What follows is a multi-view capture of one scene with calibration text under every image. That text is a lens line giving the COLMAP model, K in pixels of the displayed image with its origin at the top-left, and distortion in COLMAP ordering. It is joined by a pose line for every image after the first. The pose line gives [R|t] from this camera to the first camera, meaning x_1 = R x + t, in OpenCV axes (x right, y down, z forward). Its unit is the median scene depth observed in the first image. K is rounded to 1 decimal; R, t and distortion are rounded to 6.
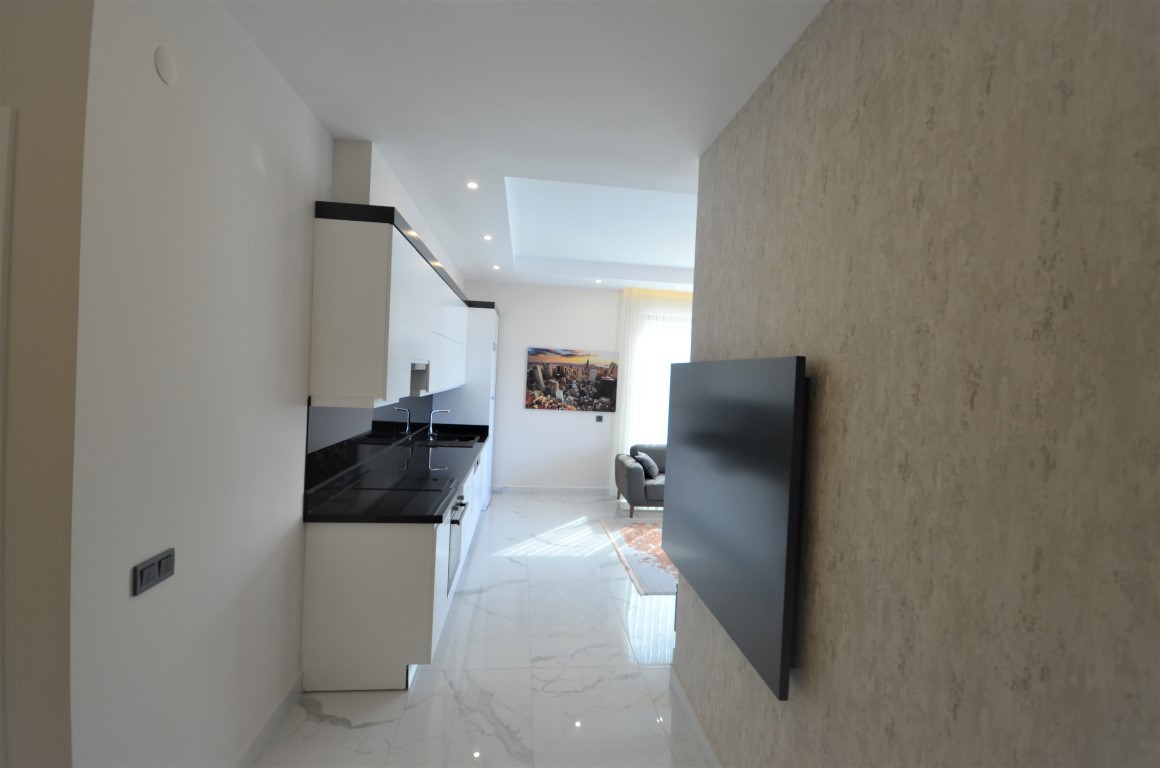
lens RADIAL K [[541.1, 0, 584.1], [0, 541.1, 387.0], [0, 0, 1]] dist [0.002105, 0.000470]
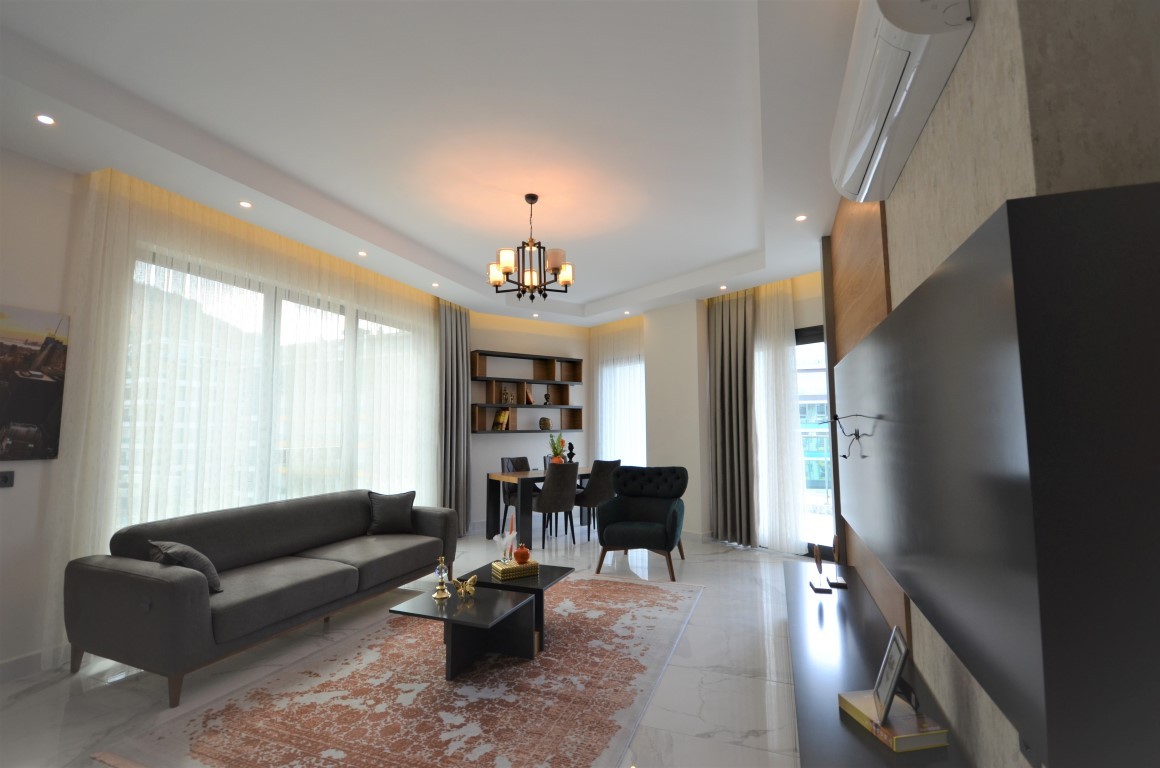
lens RADIAL K [[506.6, 0, 584.7], [0, 506.6, 386.1], [0, 0, 1]] dist [0.015493, -0.014651]
pose [[0.486999, 0.019107, 0.873193, -0.087094], [0.050231, 0.997493, -0.049842, 0.031689], [-0.871957, 0.068135, 0.484818, 0.461312]]
